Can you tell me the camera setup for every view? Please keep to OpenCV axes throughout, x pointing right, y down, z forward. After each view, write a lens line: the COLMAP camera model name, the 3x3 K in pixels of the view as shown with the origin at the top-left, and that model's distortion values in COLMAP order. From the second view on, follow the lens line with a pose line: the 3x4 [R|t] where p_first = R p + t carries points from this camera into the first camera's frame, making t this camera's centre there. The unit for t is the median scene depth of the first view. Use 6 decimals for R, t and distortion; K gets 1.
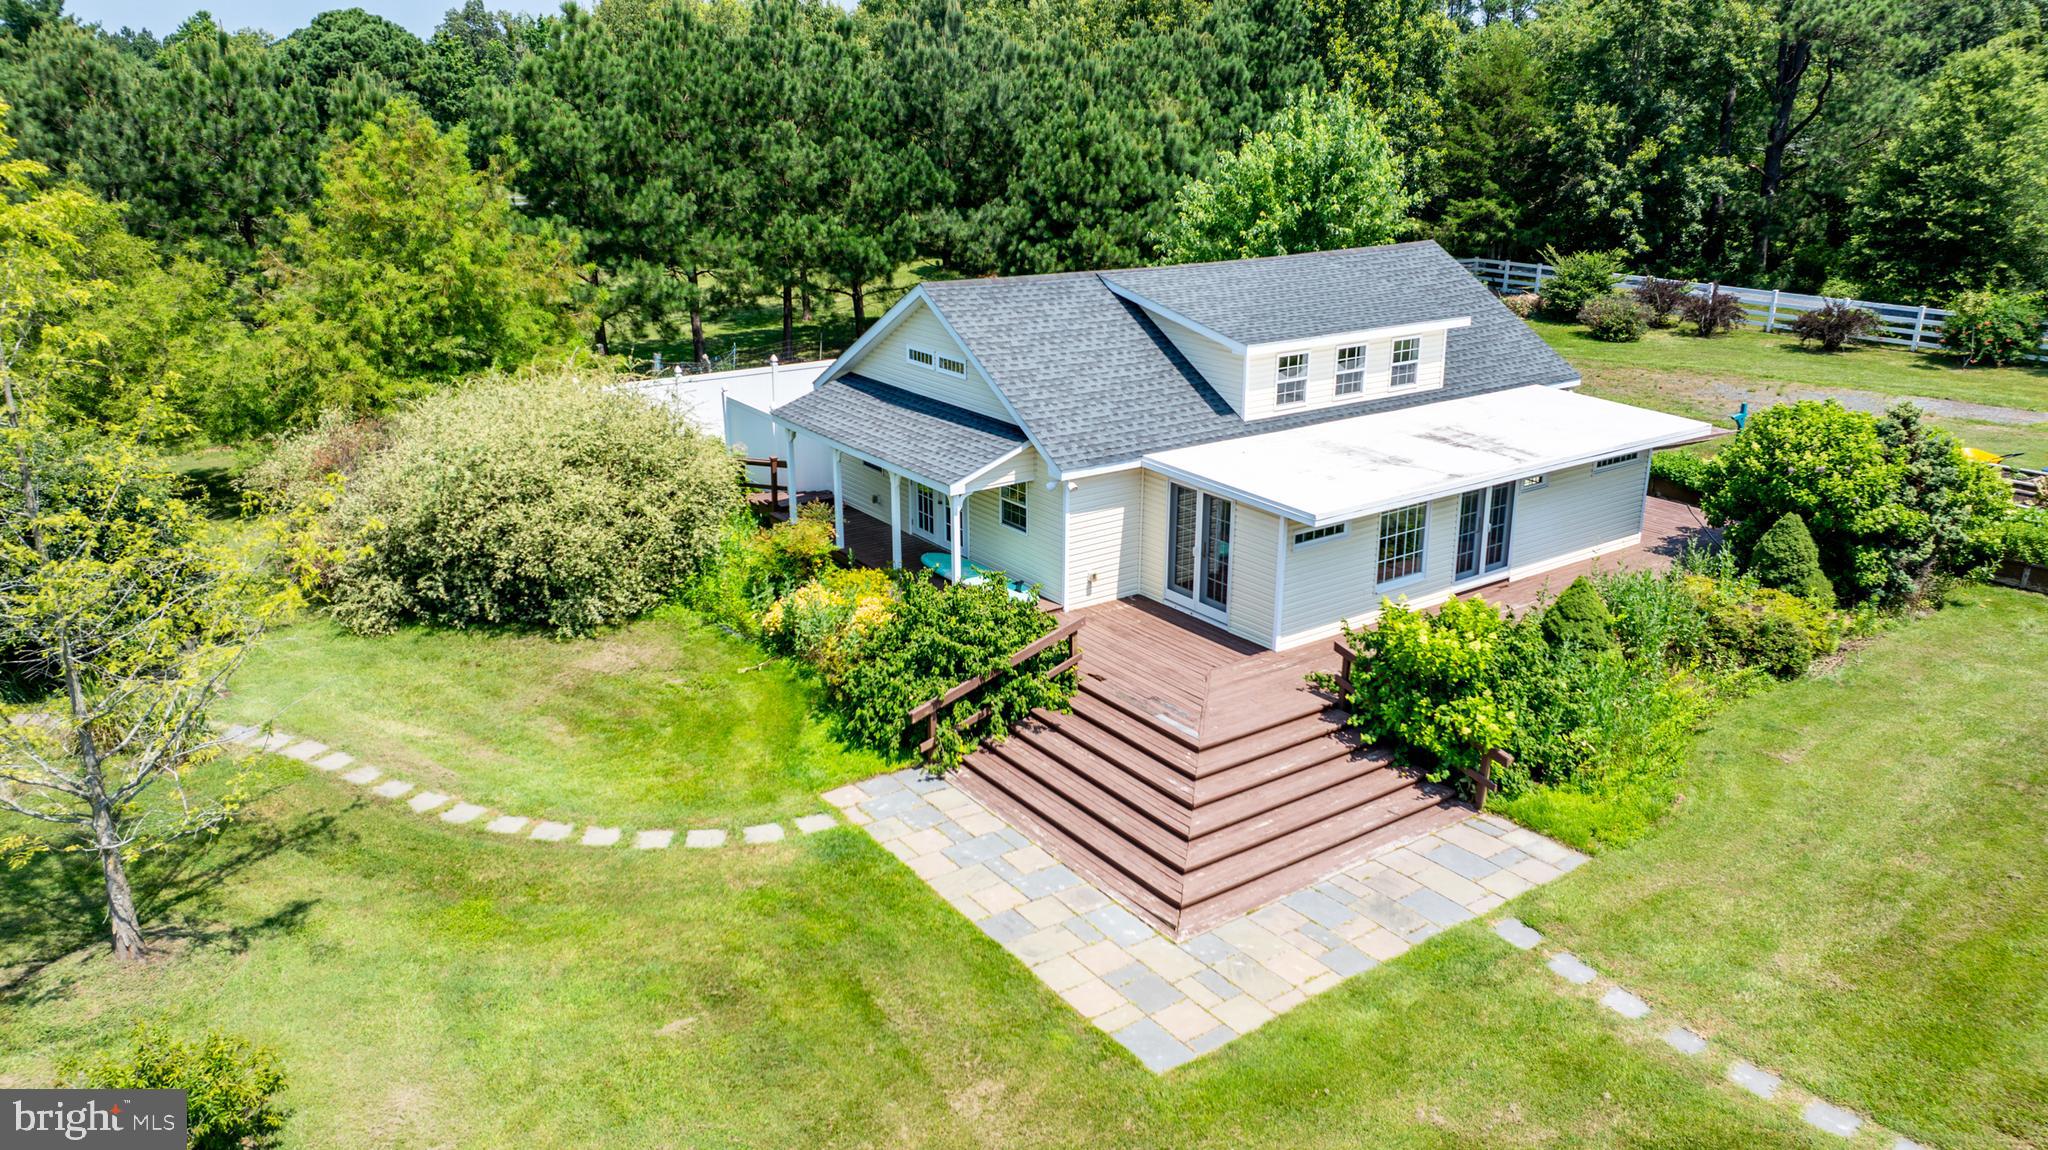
lens RADIAL K [[1440.0, 0, 1033.2], [0, 1440.0, 575.7], [0, 0, 1]] dist [-0.034889, 0.034791]
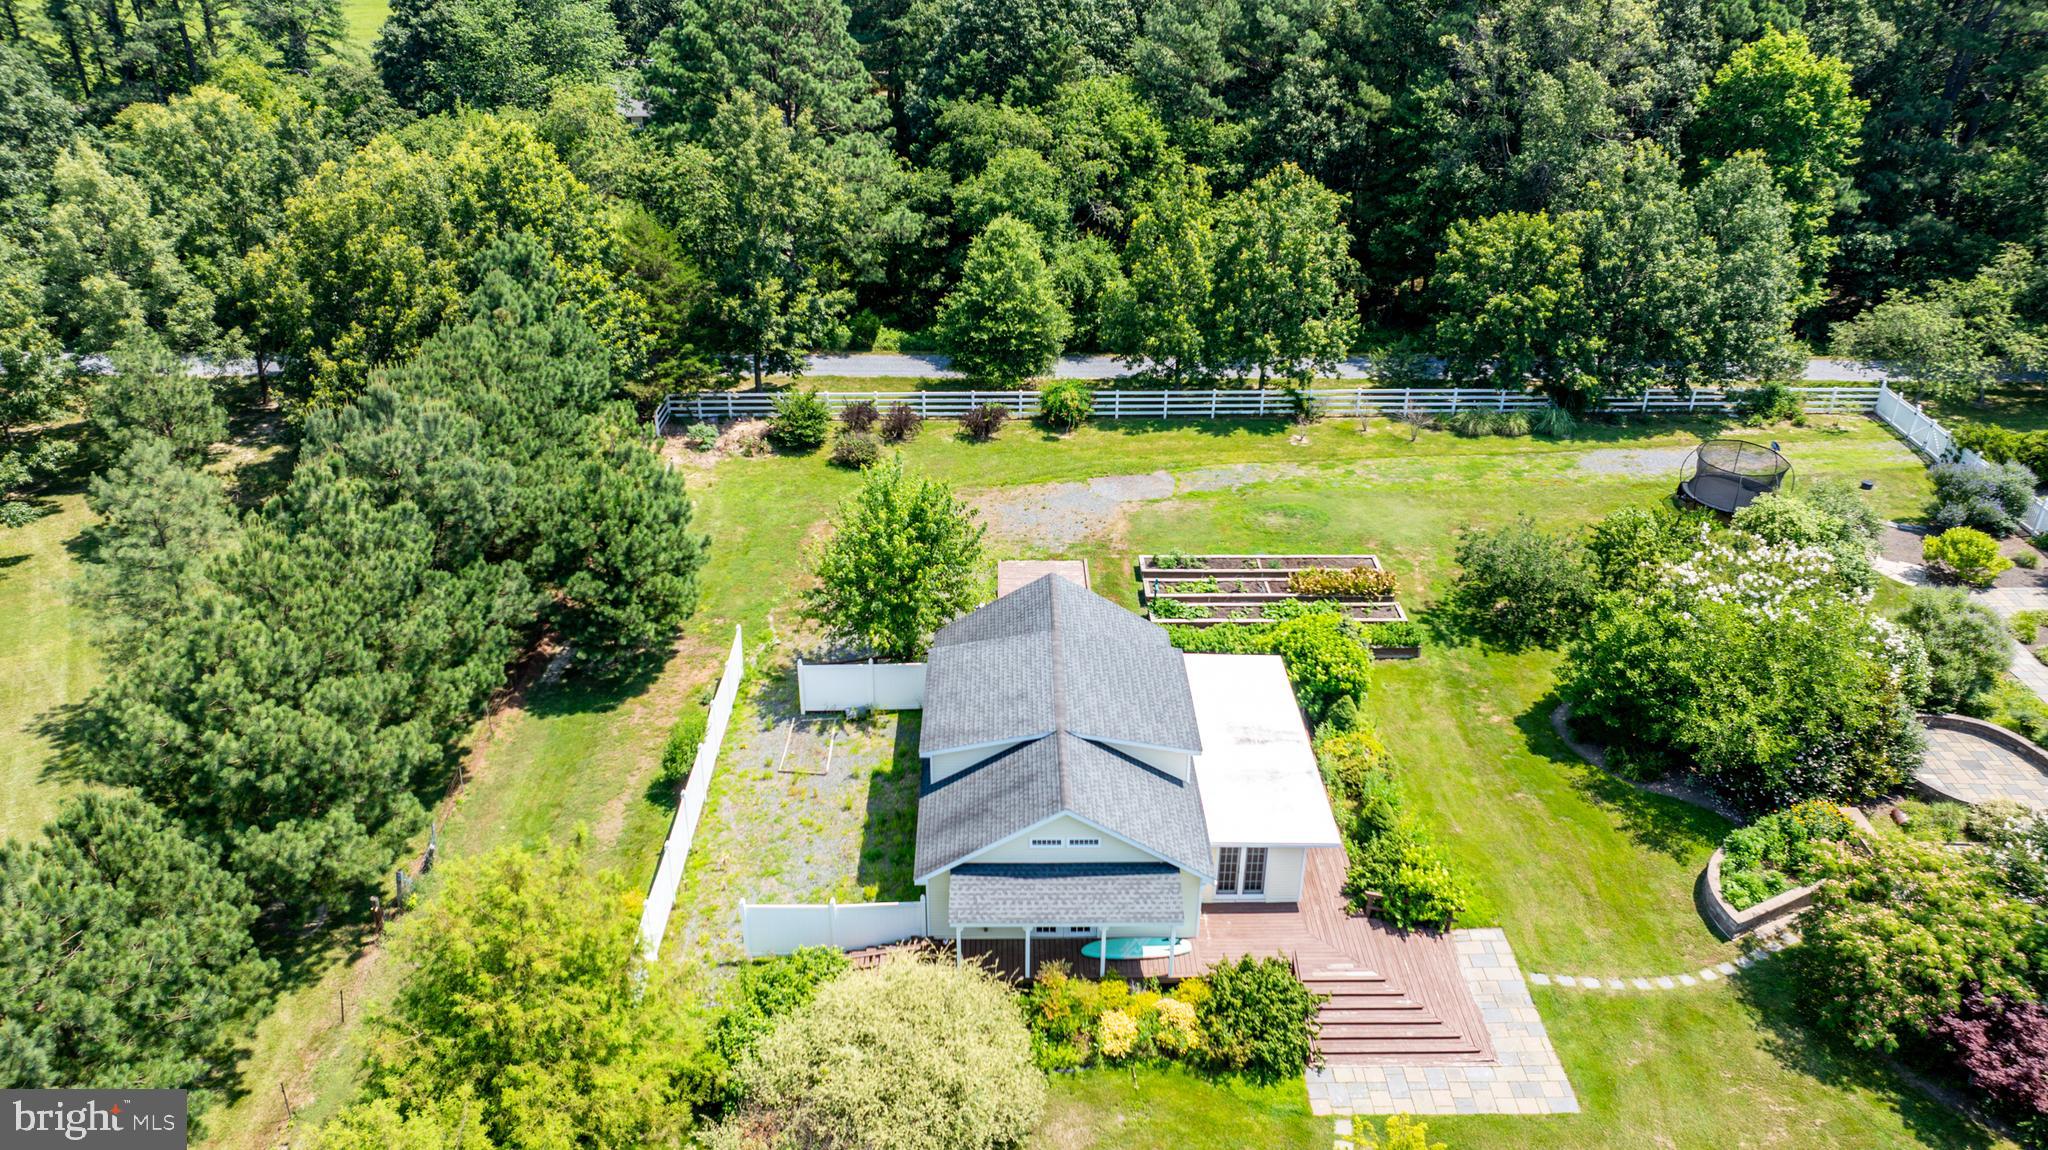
lens RADIAL K [[1440.0, 0, 1024.8], [0, 1440.0, 568.9], [0, 0, 1]] dist [-0.034889, 0.034791]
pose [[0.572159, -0.386129, 0.723560, -1.155048], [0.260790, 0.922102, 0.285860, -0.918090], [-0.777575, 0.025140, 0.628288, 0.053021]]
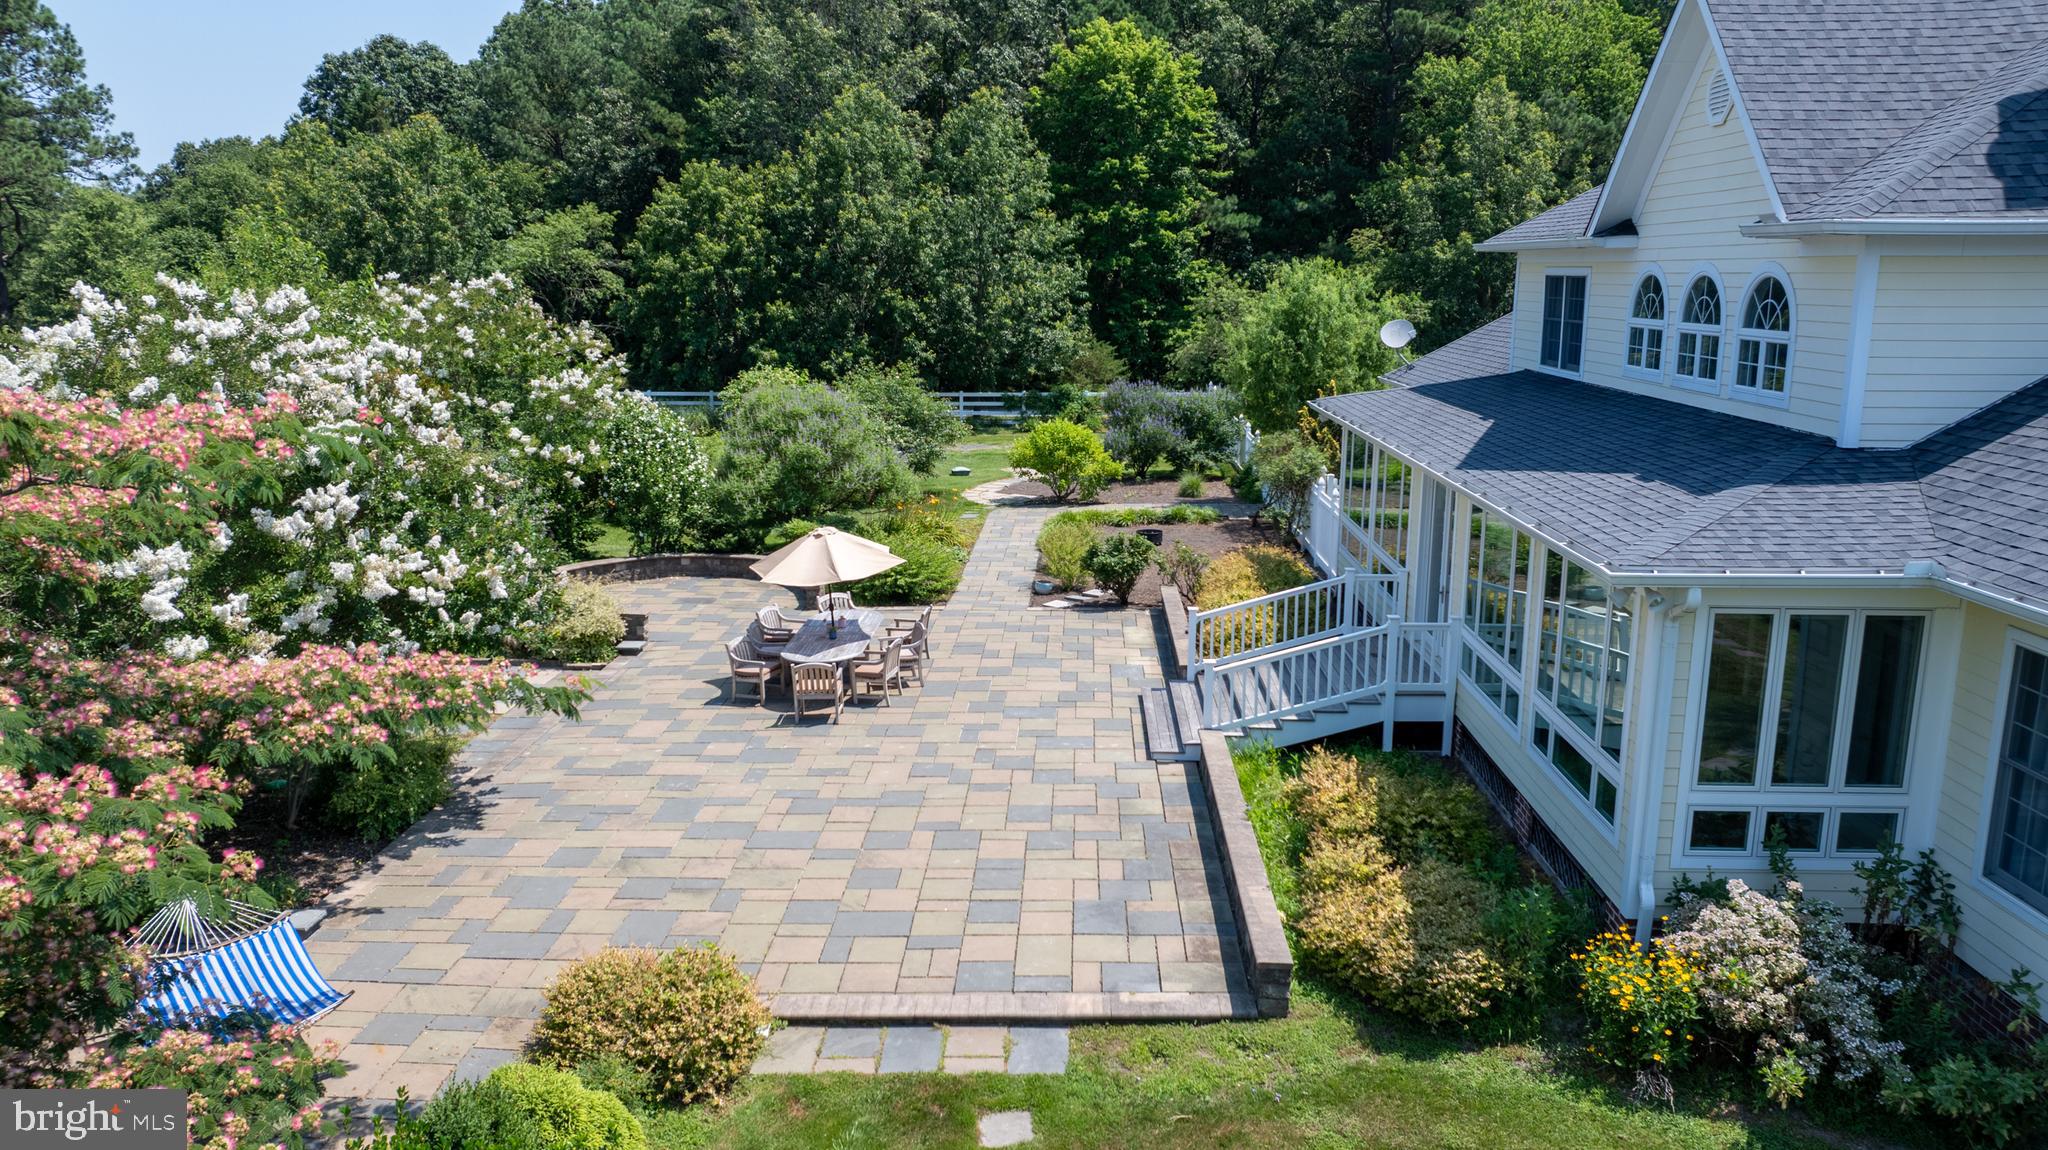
lens RADIAL K [[1440.0, 0, 1030.4], [0, 1440.0, 569.3], [0, 0, 1]] dist [-0.034889, 0.034791]
pose [[0.585521, -0.162213, 0.794262, 0.211624], [0.257347, 0.966289, 0.007633, 0.307111], [-0.768725, 0.199932, 0.607527, -0.636320]]
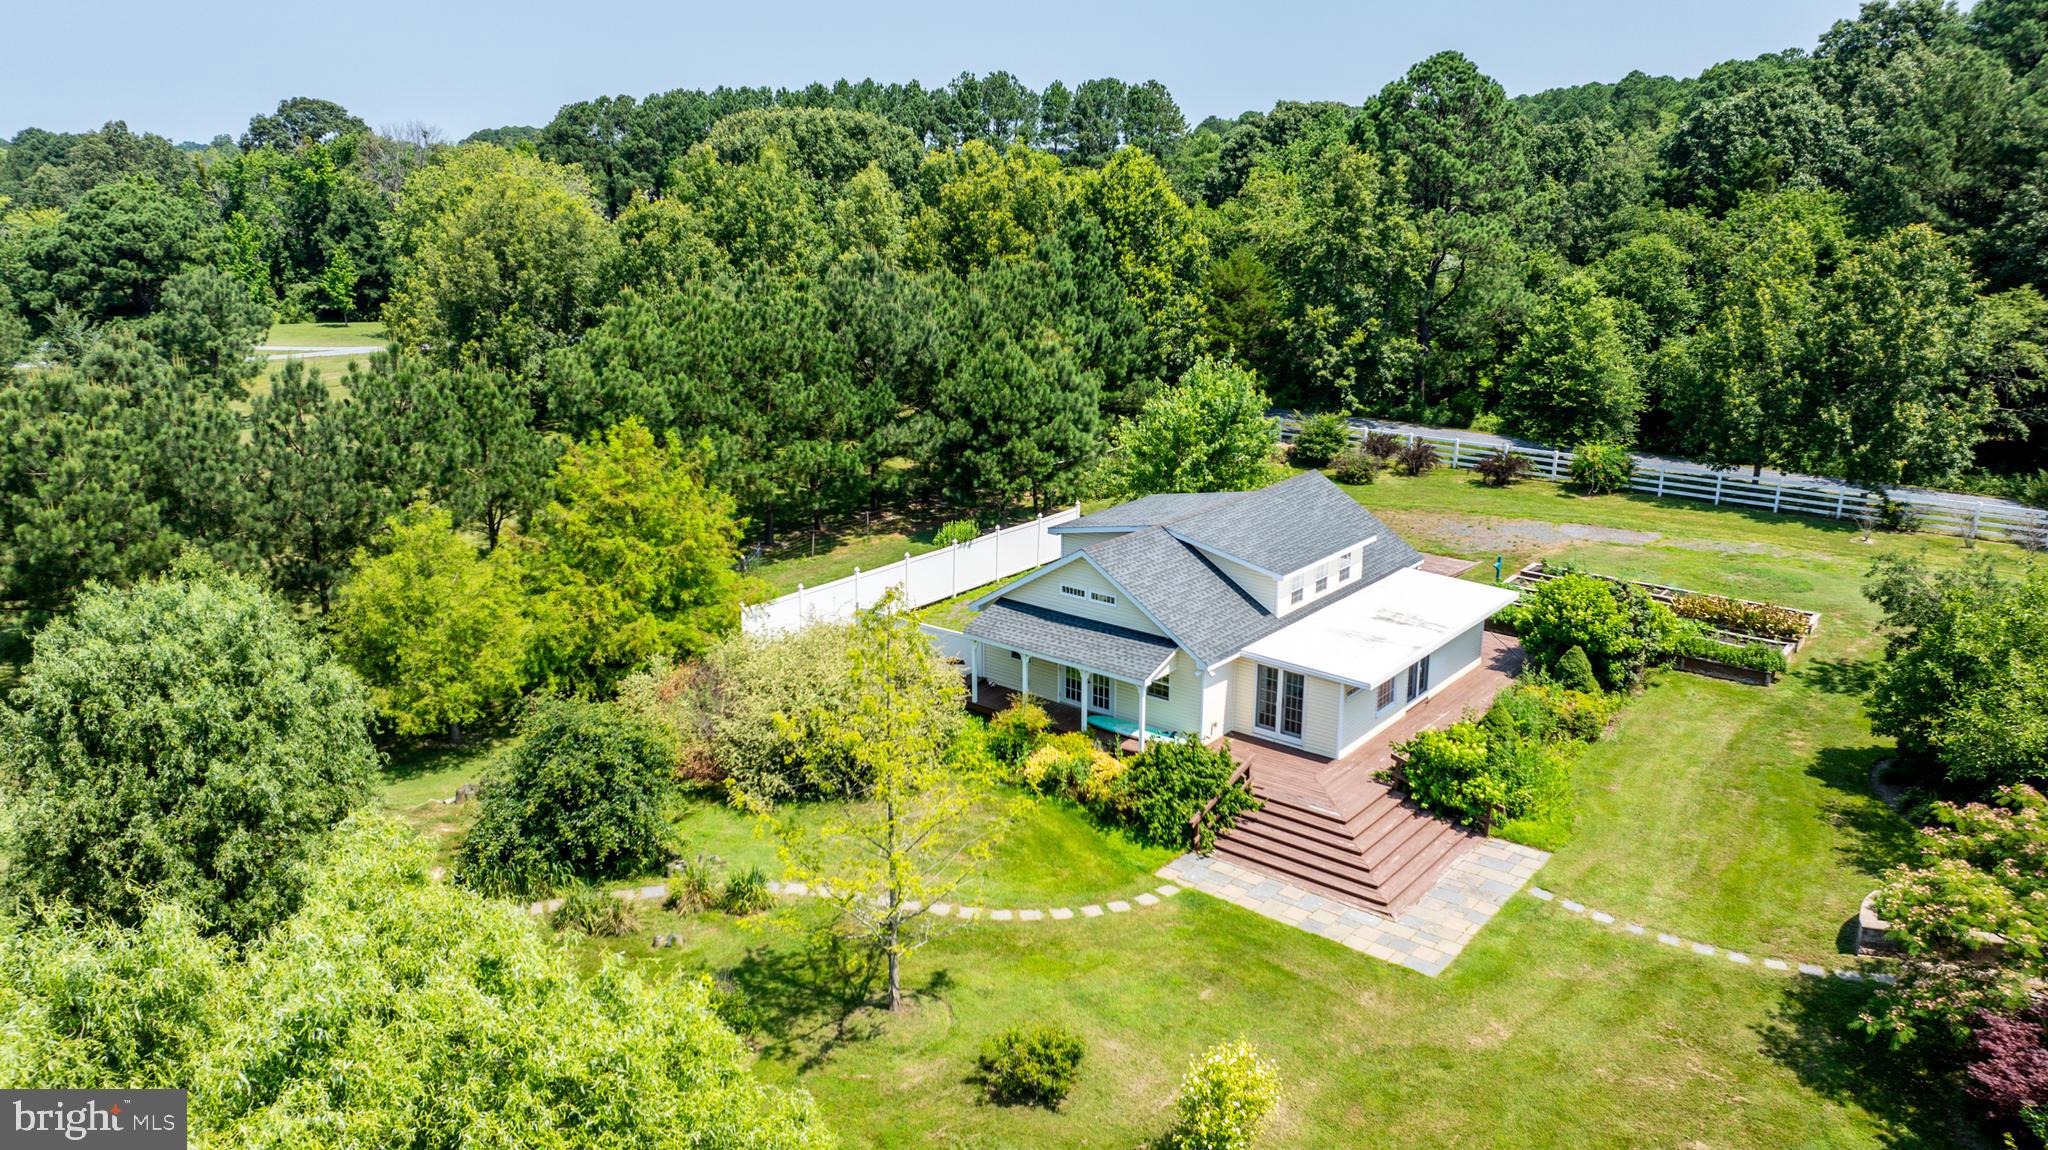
lens RADIAL K [[1440.0, 0, 1030.8], [0, 1440.0, 568.0], [0, 0, 1]] dist [-0.034889, 0.034791]
pose [[0.962813, -0.076120, 0.259224, -0.560637], [0.088095, 0.995501, -0.034877, -0.135249], [-0.255403, 0.056416, 0.965187, -0.532582]]
